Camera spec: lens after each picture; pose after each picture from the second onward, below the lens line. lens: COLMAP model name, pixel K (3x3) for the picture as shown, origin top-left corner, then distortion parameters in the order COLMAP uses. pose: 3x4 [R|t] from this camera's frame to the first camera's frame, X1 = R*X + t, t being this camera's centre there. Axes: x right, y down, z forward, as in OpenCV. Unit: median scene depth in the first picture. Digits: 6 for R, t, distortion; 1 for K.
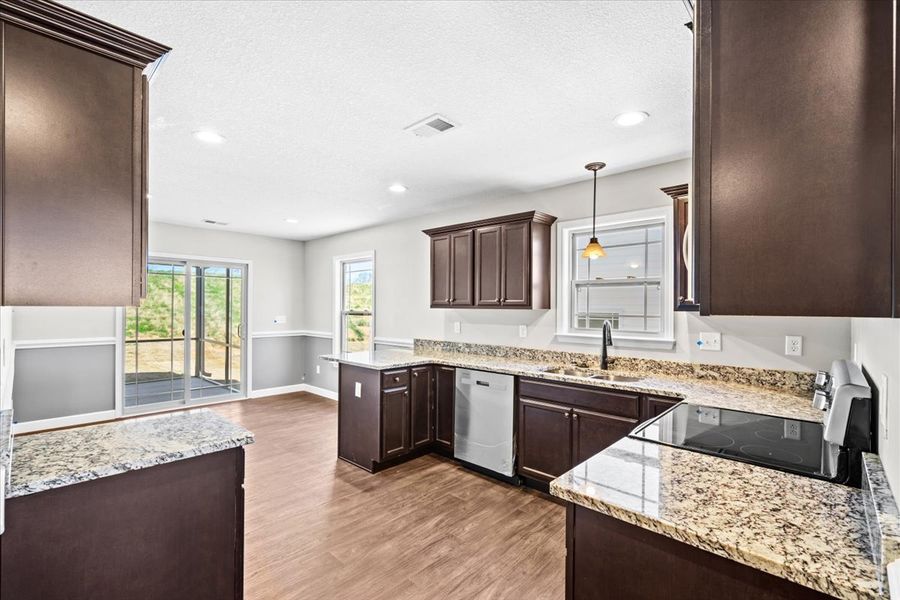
lens RADIAL K [[403.2, 0, 446.0], [0, 403.2, 307.2], [0, 0, 1]] dist [0.000058, 0.000140]
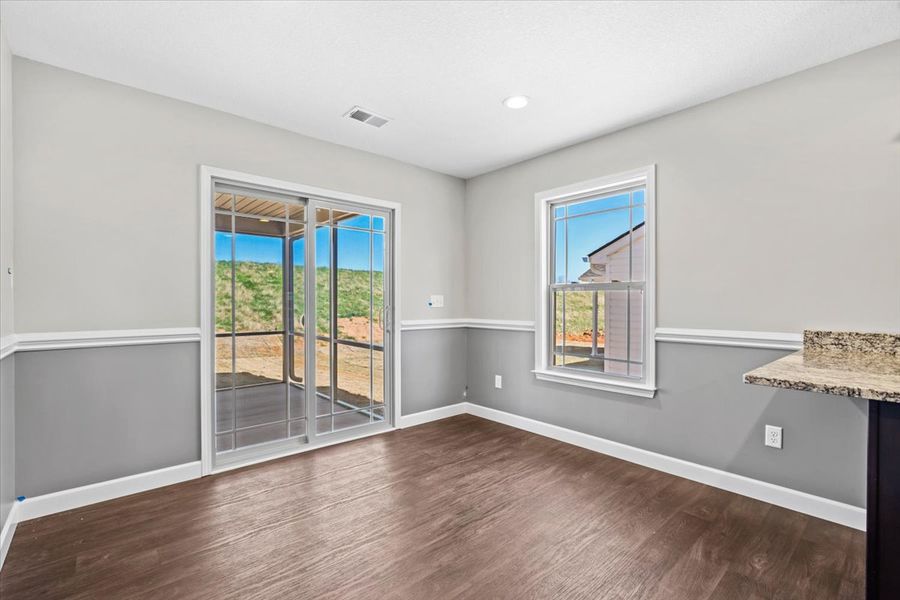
lens RADIAL K [[403.2, 0, 446.0], [0, 403.2, 307.2], [0, 0, 1]] dist [0.000058, 0.000140]
pose [[0.995660, -0.004699, -0.092946, -0.356594], [0.005779, 0.999919, 0.011358, 0.034394], [0.092885, -0.011846, 0.995606, 0.397970]]
